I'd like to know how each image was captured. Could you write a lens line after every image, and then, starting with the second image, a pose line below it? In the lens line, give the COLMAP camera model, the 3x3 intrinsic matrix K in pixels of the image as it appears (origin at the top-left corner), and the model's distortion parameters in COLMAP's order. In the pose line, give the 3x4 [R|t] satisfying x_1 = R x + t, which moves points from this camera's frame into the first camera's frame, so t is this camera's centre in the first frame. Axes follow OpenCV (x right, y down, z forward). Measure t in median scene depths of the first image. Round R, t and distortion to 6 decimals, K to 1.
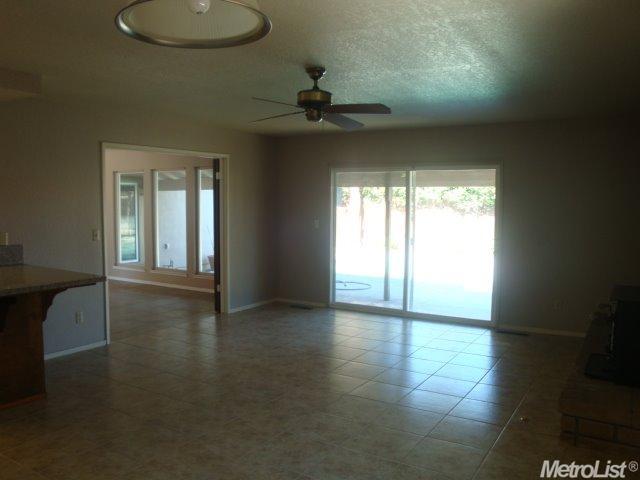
lens RADIAL K [[528.1, 0, 320.0], [0, 528.1, 240.0], [0, 0, 1]] dist [-0.099082, 0.000419]
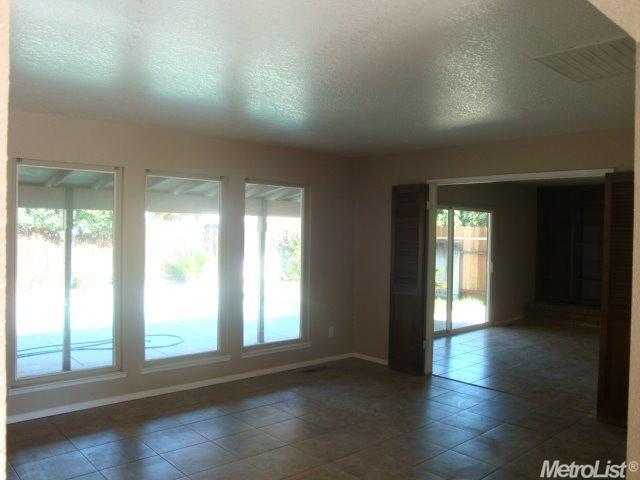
lens RADIAL K [[528.1, 0, 320.0], [0, 528.1, 240.0], [0, 0, 1]] dist [-0.099082, 0.000419]
pose [[0.279949, -0.010197, 0.959961, -0.776800], [0.049291, 0.998777, -0.003765, -0.054834], [-0.958749, 0.048372, 0.280109, 0.696573]]
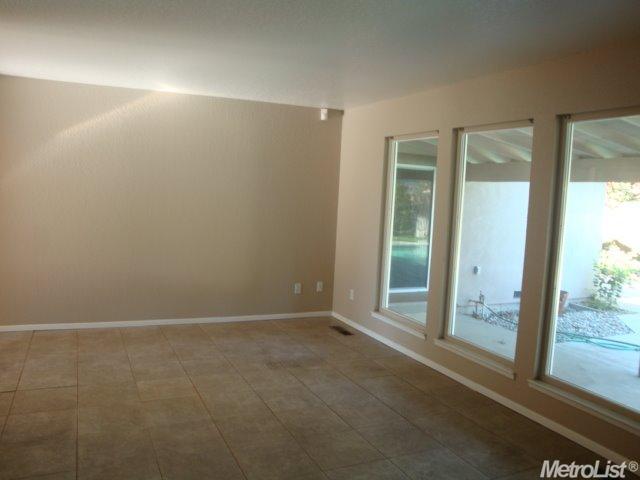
lens RADIAL K [[528.1, 0, 320.0], [0, 528.1, 240.0], [0, 0, 1]] dist [-0.099082, 0.000419]
pose [[0.832565, 0.083322, -0.547625, -0.155249], [-0.079946, 0.996346, 0.030052, -0.039516], [0.548128, 0.018760, 0.836184, 0.532192]]
